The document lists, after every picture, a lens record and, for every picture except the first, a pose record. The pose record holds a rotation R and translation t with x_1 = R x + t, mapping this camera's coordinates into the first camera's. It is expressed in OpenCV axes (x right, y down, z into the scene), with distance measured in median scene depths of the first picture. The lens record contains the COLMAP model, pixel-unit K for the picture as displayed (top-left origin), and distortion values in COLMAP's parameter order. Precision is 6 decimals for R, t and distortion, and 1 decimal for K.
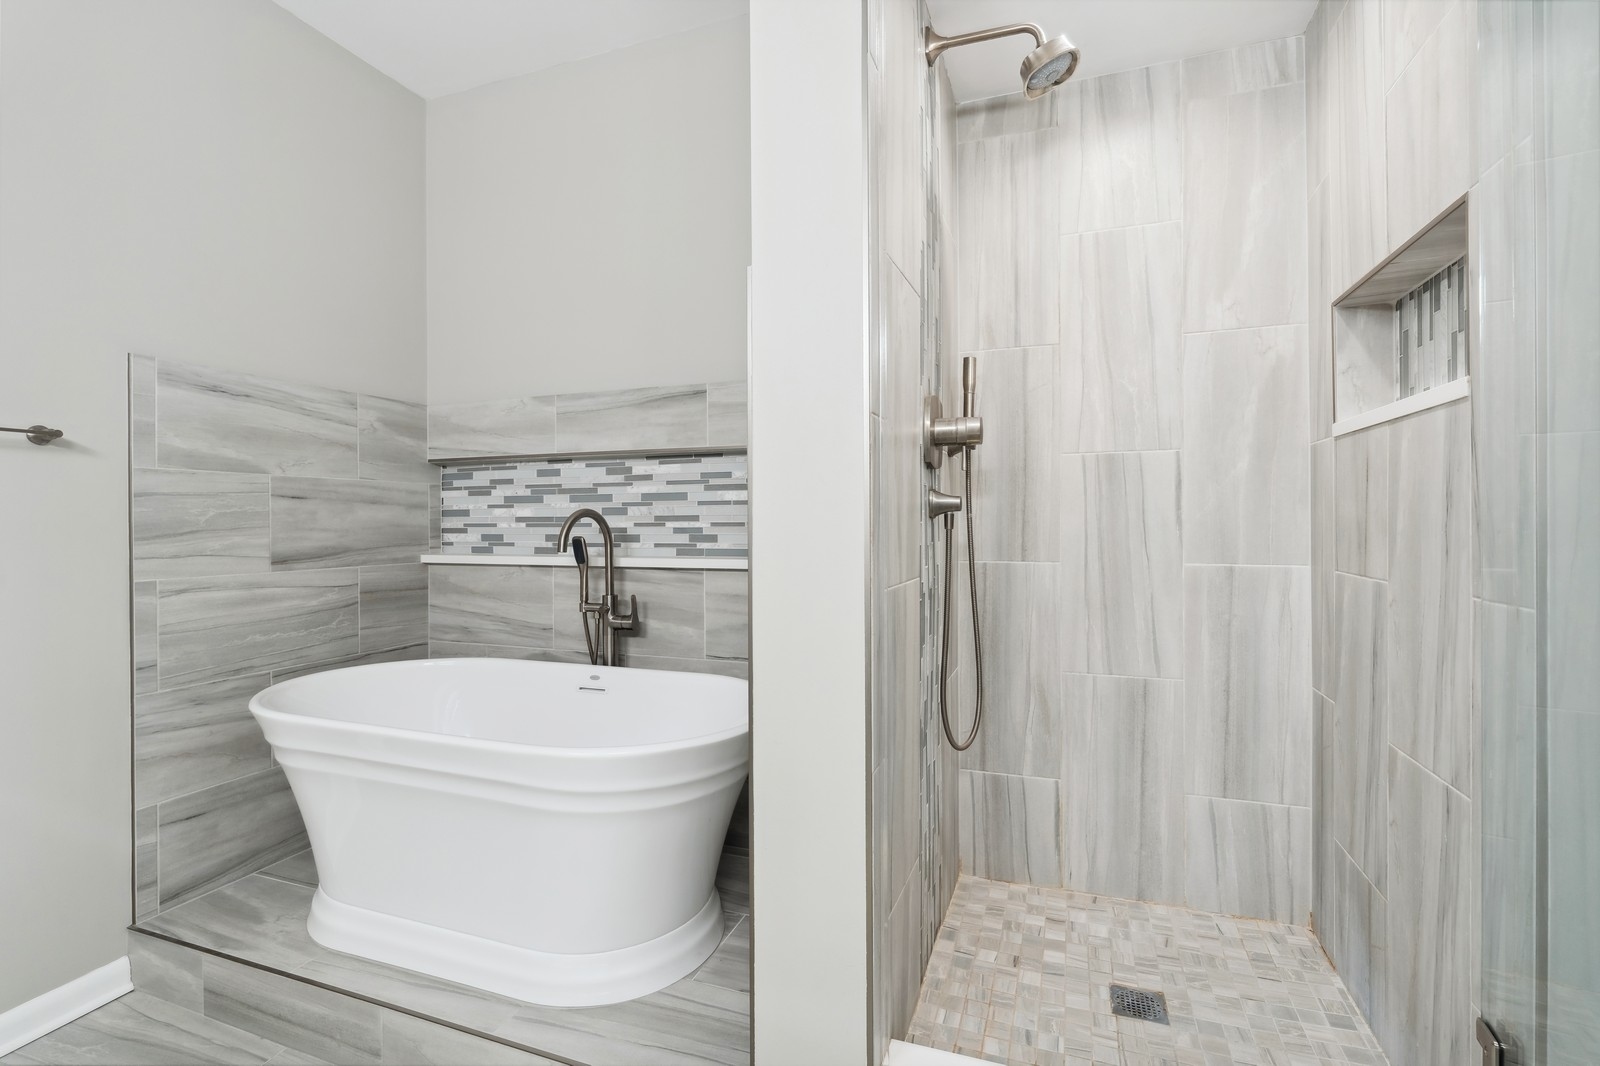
lens RADIAL K [[735.2, 0, 800.5], [0, 735.2, 524.7], [0, 0, 1]] dist [-0.002542, -0.000205]
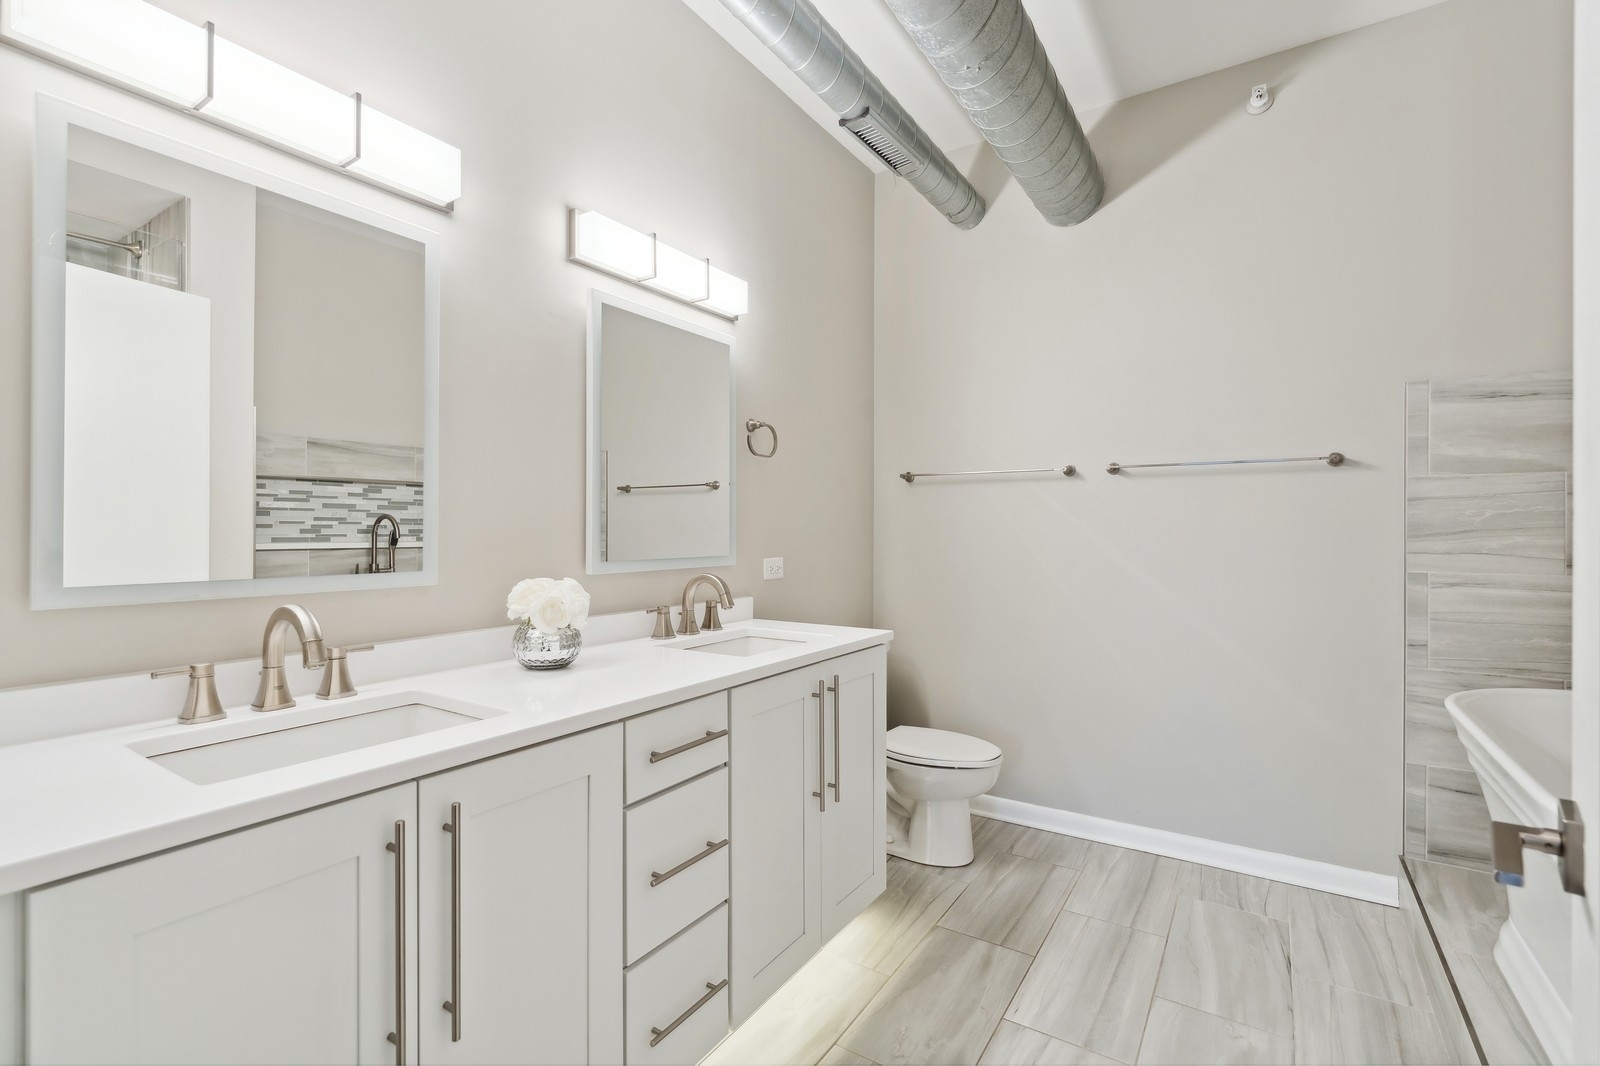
lens RADIAL K [[735.2, 0, 799.1], [0, 735.2, 528.9], [0, 0, 1]] dist [-0.002542, -0.000205]
pose [[-0.220251, 0.006050, -0.975425, 0.465573], [-0.001909, 0.999976, 0.006633, 0.000861], [0.975441, 0.003323, -0.220234, 0.281454]]
